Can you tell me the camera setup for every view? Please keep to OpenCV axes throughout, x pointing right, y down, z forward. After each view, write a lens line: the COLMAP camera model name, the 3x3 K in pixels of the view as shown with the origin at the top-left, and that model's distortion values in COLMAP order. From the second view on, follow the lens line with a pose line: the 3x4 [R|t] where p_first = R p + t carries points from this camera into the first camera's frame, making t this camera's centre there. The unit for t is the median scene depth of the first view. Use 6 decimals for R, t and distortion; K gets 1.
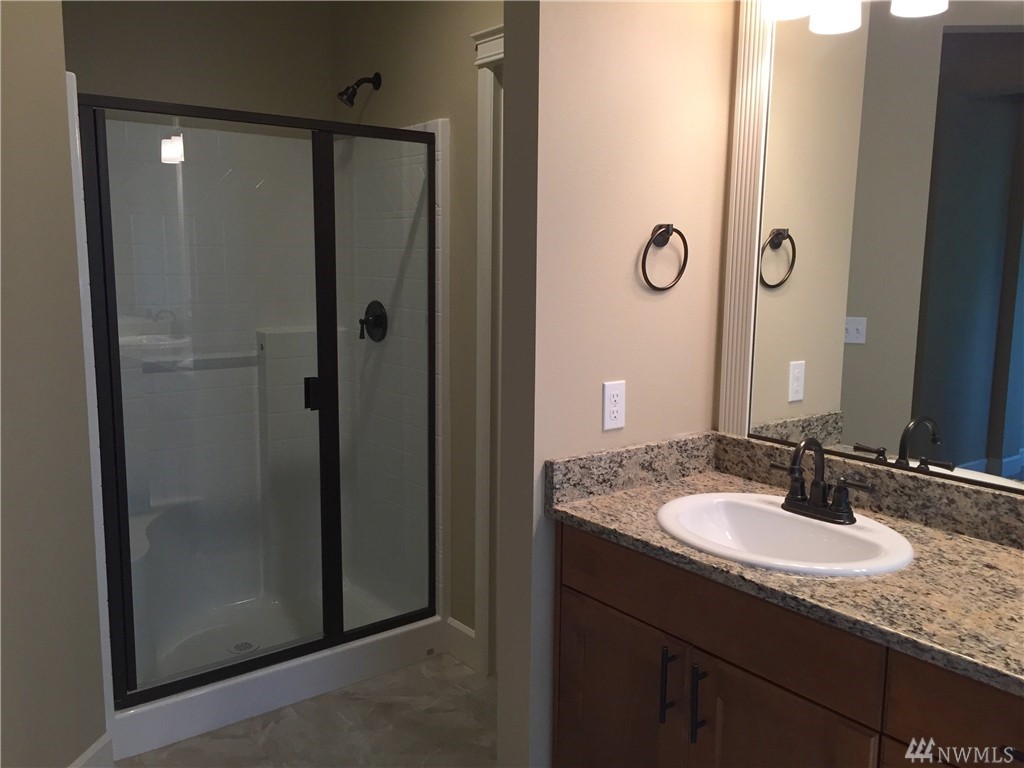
lens RADIAL K [[865.5, 0, 524.0], [0, 865.5, 369.5], [0, 0, 1]] dist [0.060764, -0.074073]
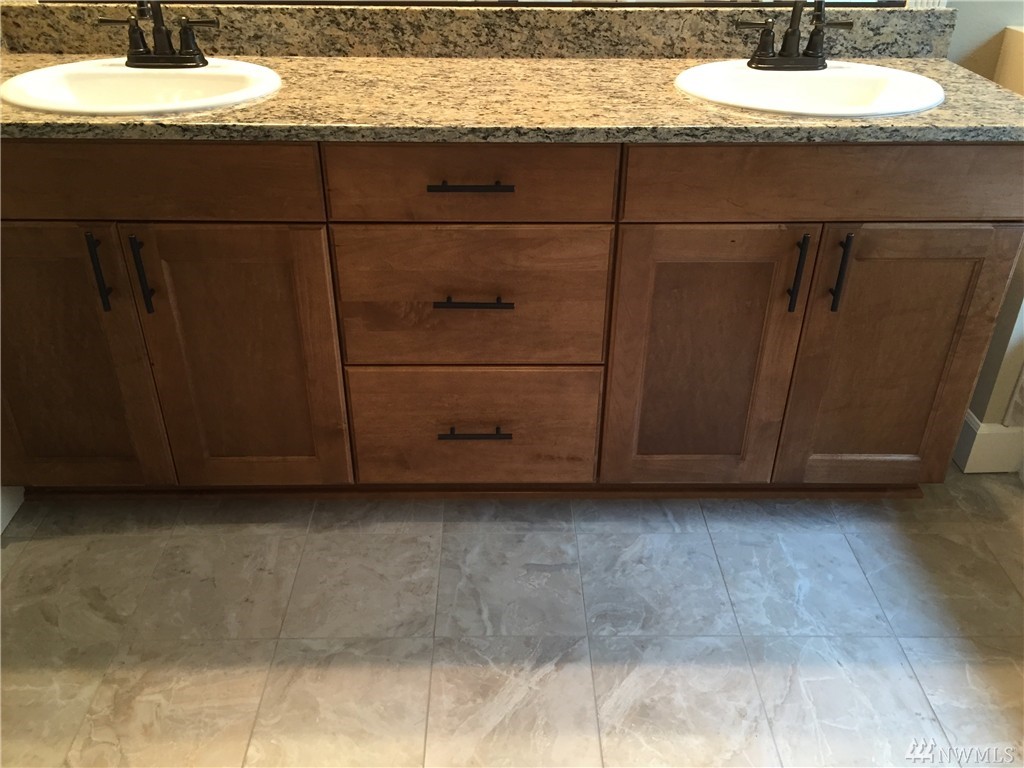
lens RADIAL K [[865.5, 0, 508.0], [0, 865.5, 378.0], [0, 0, 1]] dist [0.060764, -0.074073]
pose [[0.615945, -0.420542, 0.666150, -0.226283], [0.110803, 0.883435, 0.455263, 0.076531], [-0.779958, -0.206606, 0.590745, 0.070961]]
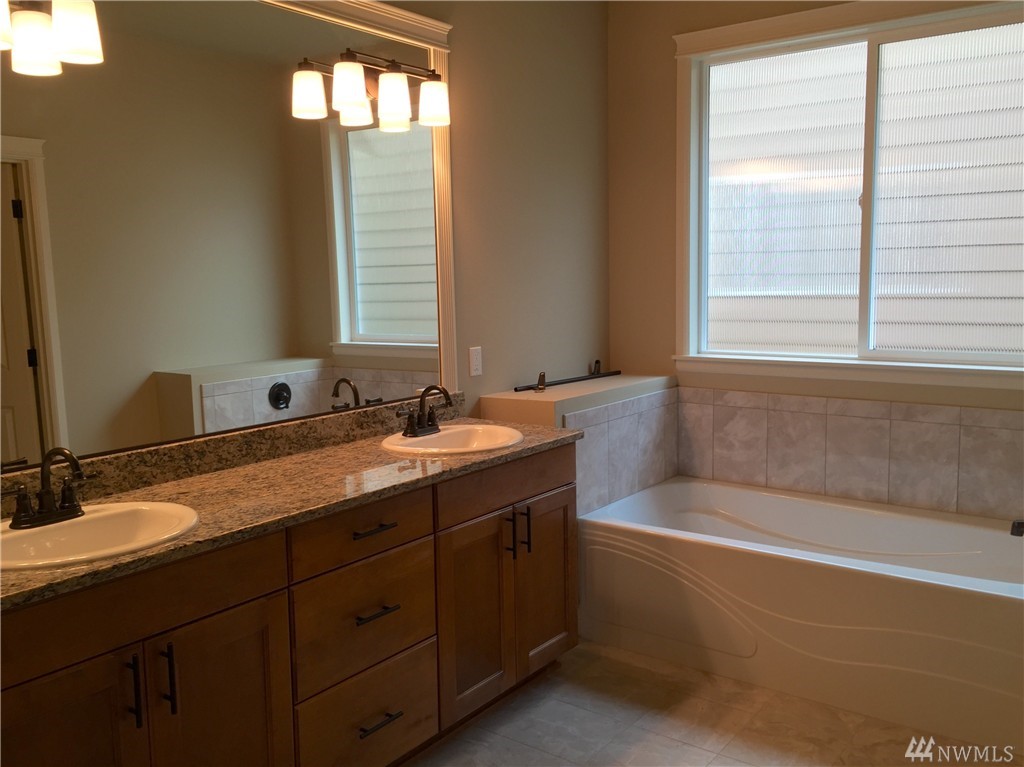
lens RADIAL K [[865.5, 0, 513.7], [0, 865.5, 375.6], [0, 0, 1]] dist [0.060764, -0.074073]
pose [[-0.235637, -0.126618, 0.963557, -0.845129], [0.146576, 0.975504, 0.164033, -0.104785], [-0.960724, 0.179886, -0.211306, 0.669679]]
